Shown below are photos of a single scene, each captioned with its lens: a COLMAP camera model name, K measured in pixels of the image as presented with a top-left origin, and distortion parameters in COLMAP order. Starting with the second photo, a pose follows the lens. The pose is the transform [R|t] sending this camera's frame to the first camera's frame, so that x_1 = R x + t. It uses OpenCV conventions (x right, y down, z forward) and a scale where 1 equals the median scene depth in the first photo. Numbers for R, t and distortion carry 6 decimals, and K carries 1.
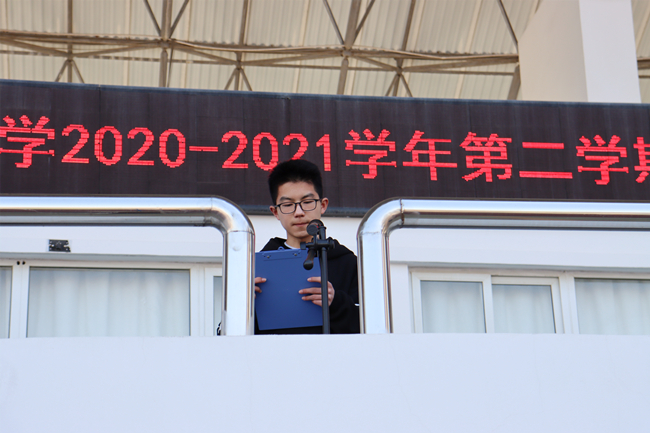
lens RADIAL K [[1464.6, 0, 327.9], [0, 1464.6, 253.8], [0, 0, 1]] dist [0.424697, -0.023389]
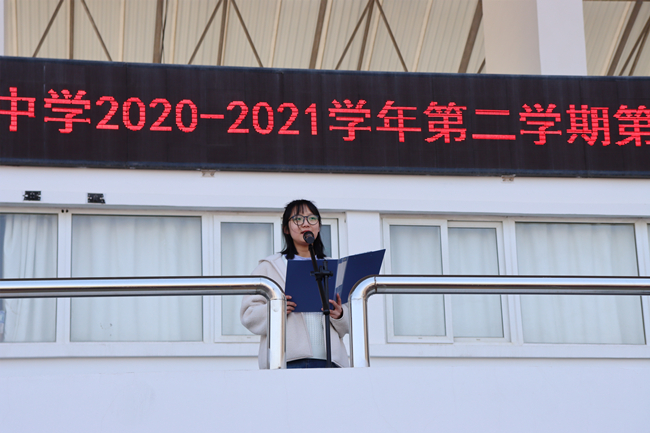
lens RADIAL K [[1464.6, 0, 327.9], [0, 1464.6, 253.8], [0, 0, 1]] dist [0.424697, -0.023389]
pose [[0.999778, 0.007203, 0.019786, -0.012130], [-0.009093, 0.995226, 0.097171, -0.075634], [-0.018992, -0.097330, 0.995071, -0.213700]]
